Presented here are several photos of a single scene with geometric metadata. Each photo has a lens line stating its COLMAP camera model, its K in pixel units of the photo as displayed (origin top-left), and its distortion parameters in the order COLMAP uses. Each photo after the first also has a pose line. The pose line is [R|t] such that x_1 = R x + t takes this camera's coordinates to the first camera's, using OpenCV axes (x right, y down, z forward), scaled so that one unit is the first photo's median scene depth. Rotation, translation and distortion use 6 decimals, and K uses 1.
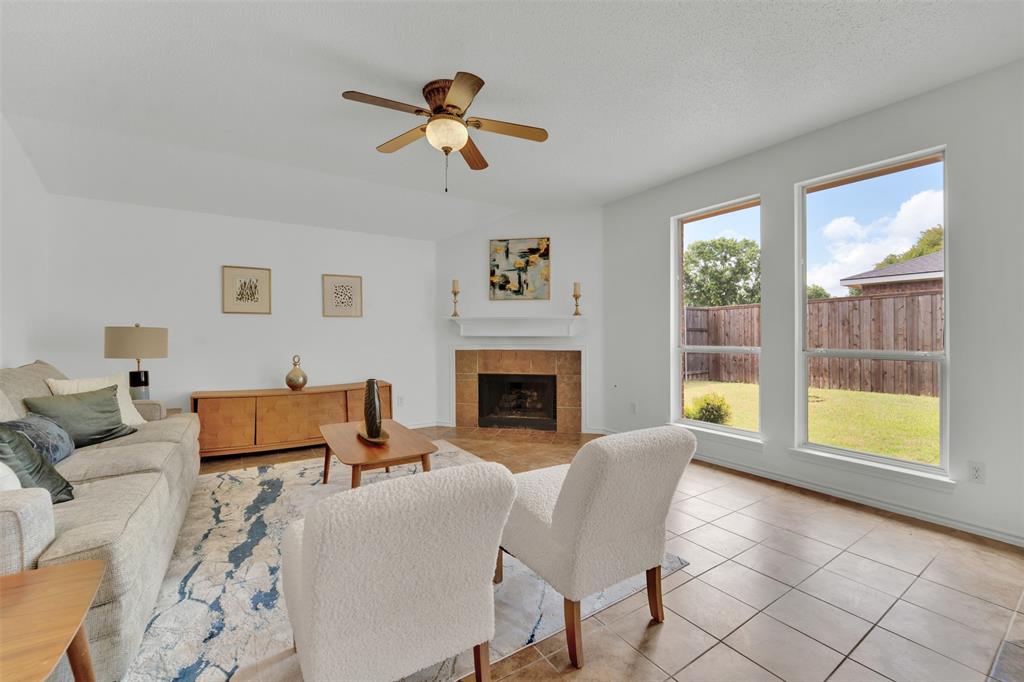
lens RADIAL K [[415.0, 0, 515.0], [0, 415.0, 341.5], [0, 0, 1]] dist [-0.001921, -0.000163]
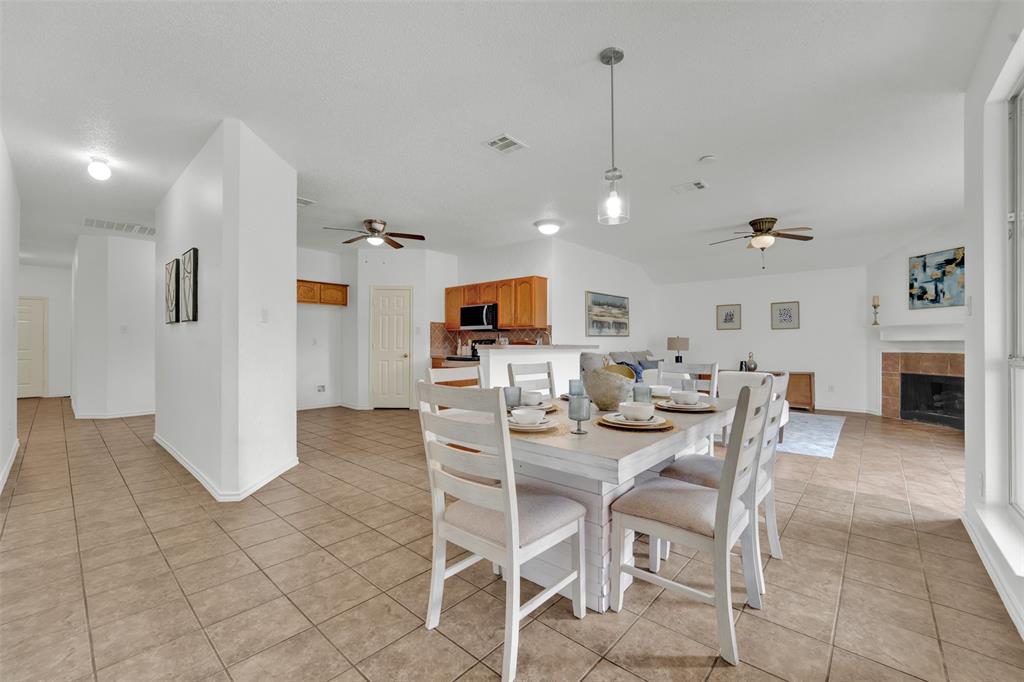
lens RADIAL K [[415.0, 0, 511.9], [0, 415.0, 343.1], [0, 0, 1]] dist [-0.001921, -0.000163]
pose [[0.247581, 0.000985, -0.968867, 0.797163], [-0.011273, 0.999935, -0.001864, 0.008106], [0.968802, 0.011383, 0.247576, -0.362400]]
